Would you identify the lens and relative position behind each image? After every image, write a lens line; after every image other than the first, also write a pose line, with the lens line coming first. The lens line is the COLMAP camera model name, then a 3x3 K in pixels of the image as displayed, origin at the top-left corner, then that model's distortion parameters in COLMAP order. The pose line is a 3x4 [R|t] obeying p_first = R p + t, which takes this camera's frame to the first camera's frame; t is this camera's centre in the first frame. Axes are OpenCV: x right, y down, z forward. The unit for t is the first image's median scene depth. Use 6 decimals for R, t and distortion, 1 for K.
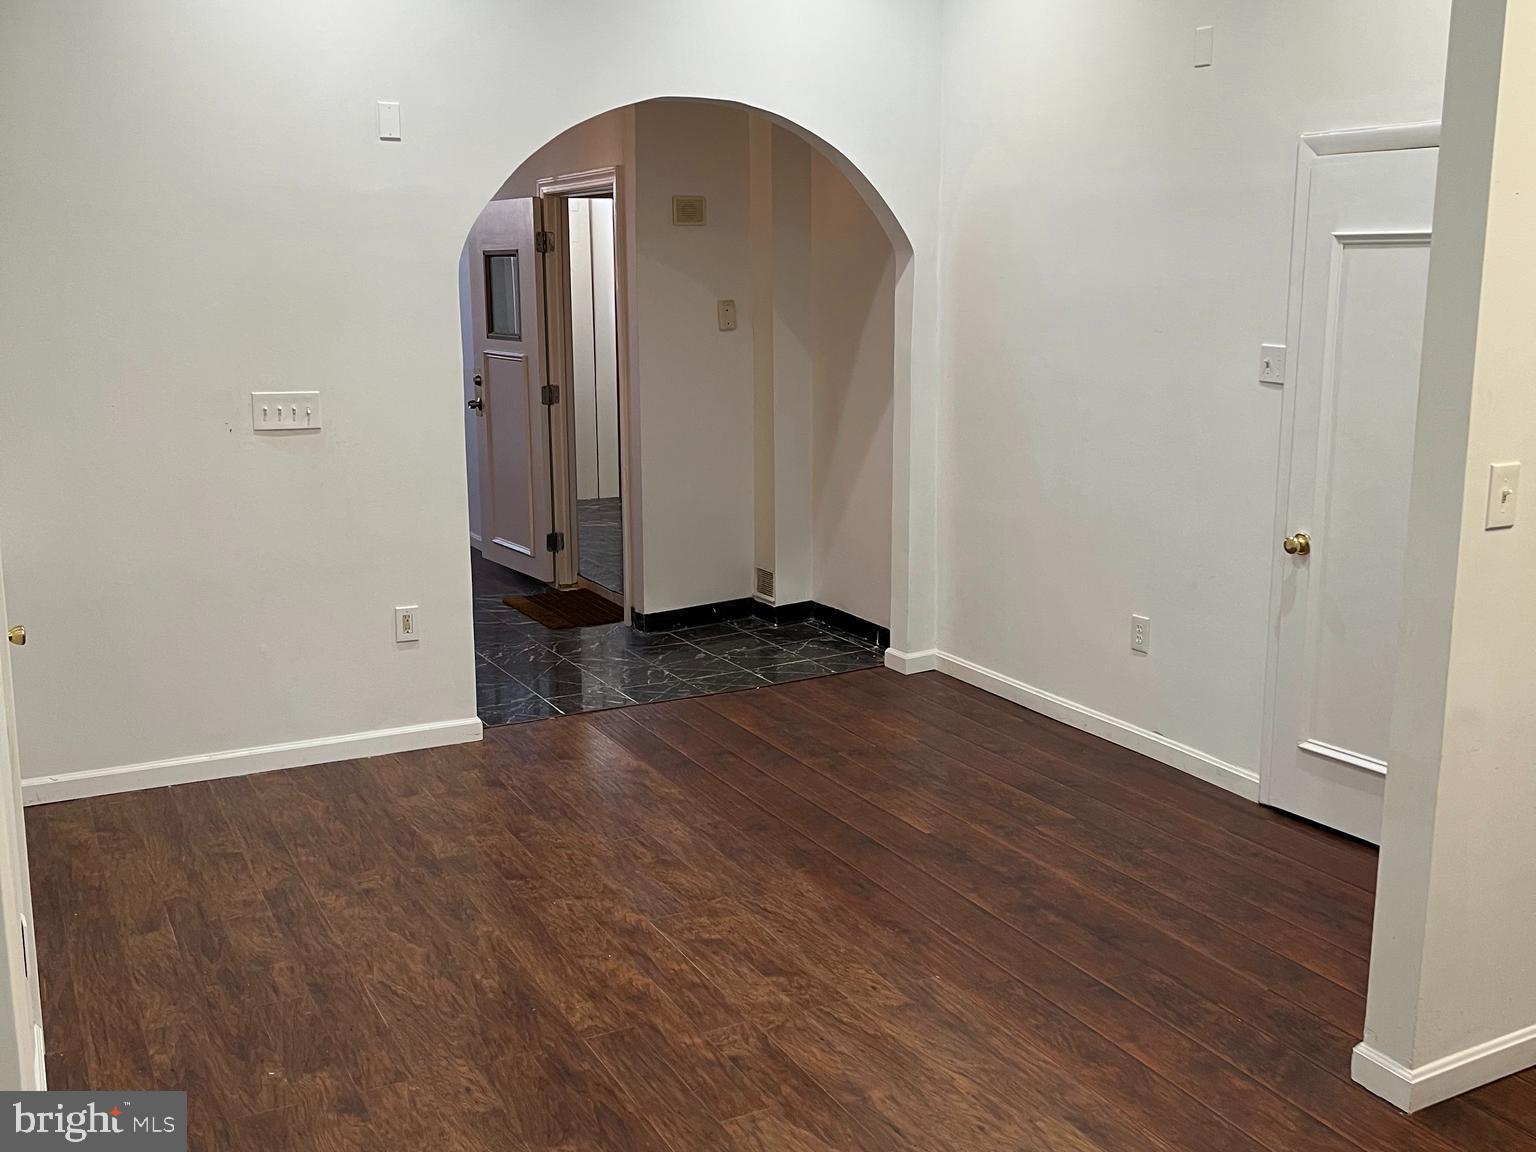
lens RADIAL K [[1522.8, 0, 769.8], [0, 1522.8, 575.8], [0, 0, 1]] dist [0.083167, 0.000000]
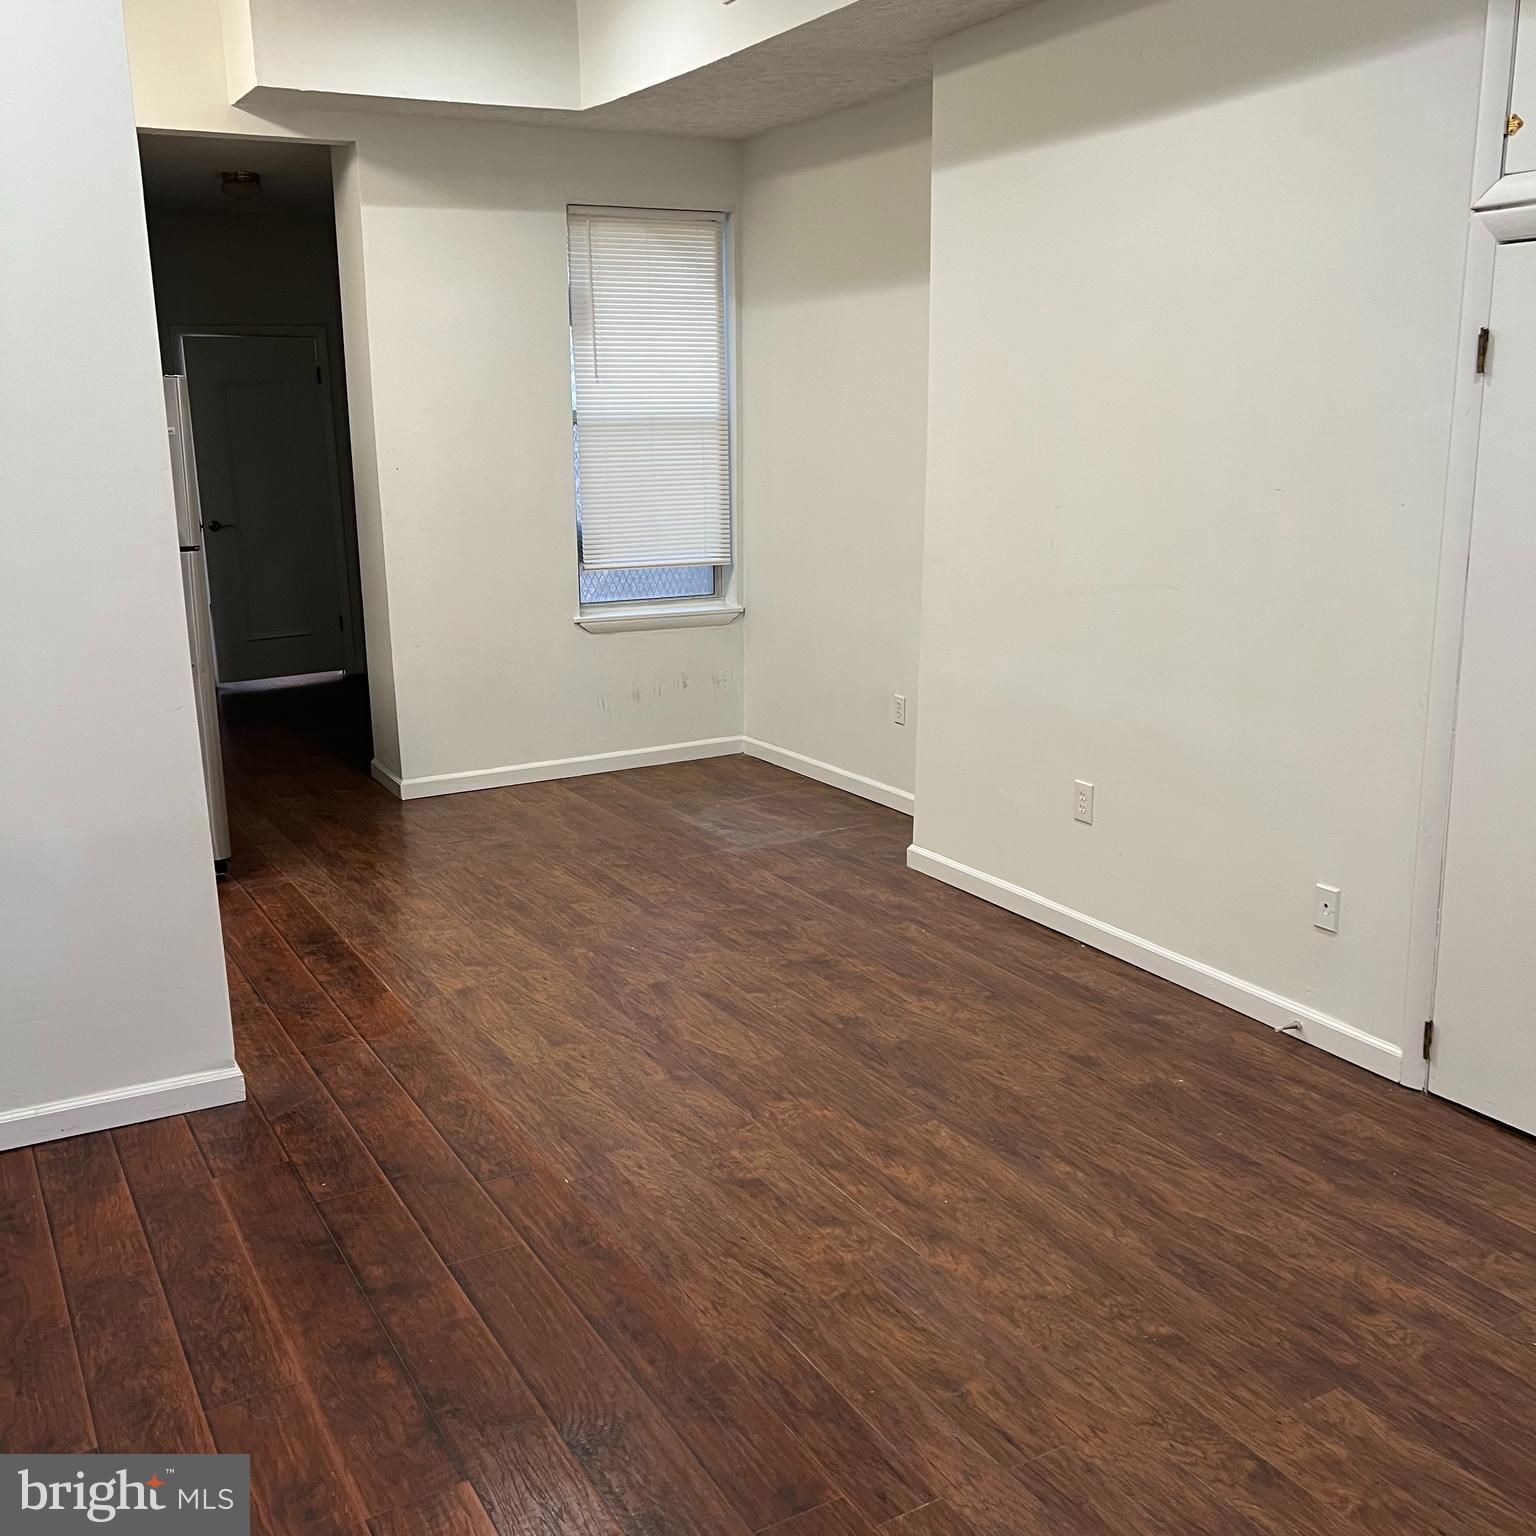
lens RADIAL K [[1534.6, 0, 767.0], [0, 1534.6, 767.2], [0, 0, 1]] dist [0.048716, 0.000000]
pose [[-0.999027, 0.029484, -0.032787, 0.014348], [0.012924, 0.906706, 0.421565, -0.326347], [0.042158, 0.420731, -0.906205, 1.664942]]
